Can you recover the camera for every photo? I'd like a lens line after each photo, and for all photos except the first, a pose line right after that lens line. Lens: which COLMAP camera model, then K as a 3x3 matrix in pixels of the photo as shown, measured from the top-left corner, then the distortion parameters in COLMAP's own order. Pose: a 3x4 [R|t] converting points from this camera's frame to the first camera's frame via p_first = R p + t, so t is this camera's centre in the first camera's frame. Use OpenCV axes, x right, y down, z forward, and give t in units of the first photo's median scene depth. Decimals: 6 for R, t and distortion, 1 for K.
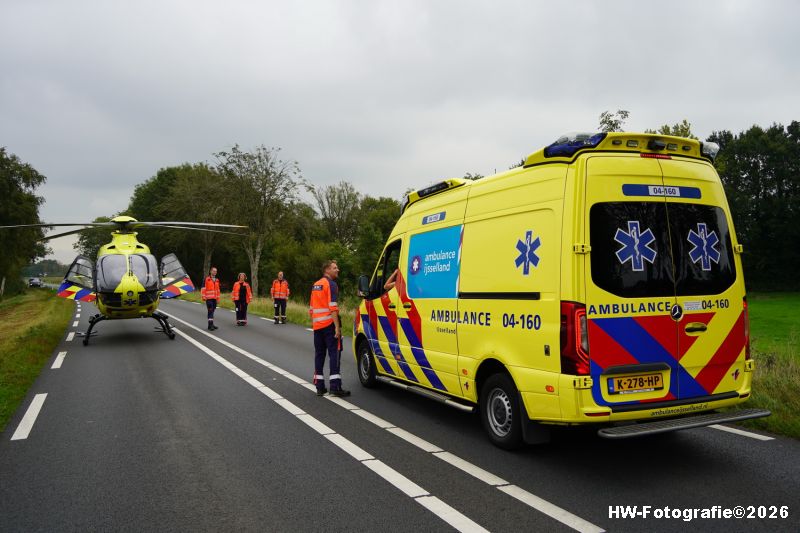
lens RADIAL K [[652.0, 0, 400.0], [0, 652.0, 266.5], [0, 0, 1]] dist [-0.078959, 0.081921]
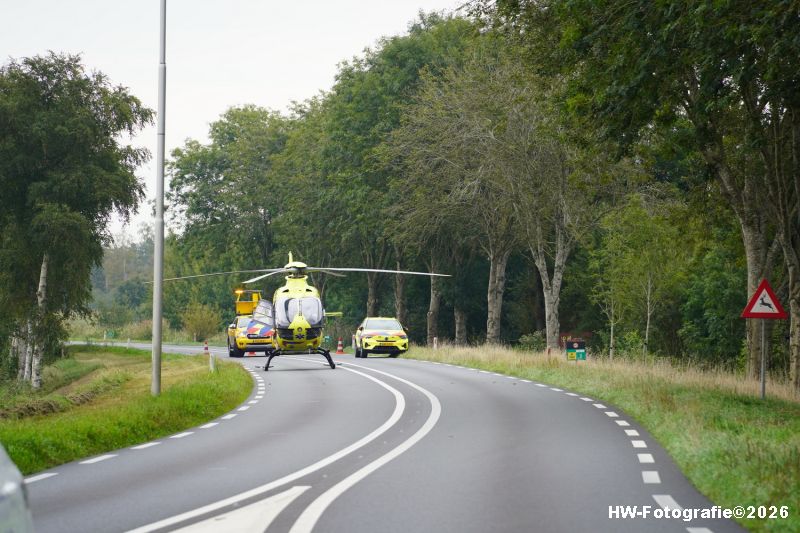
lens RADIAL K [[4954.6, 0, 396.5], [0, 4954.6, 246.3], [0, 0, 1]] dist [2.951060, 0.169558]
pose [[0.923646, 0.001215, -0.383244, 3.015064], [-0.000315, 0.999997, 0.002410, -0.125601], [0.383245, -0.002105, 0.923644, -6.847091]]
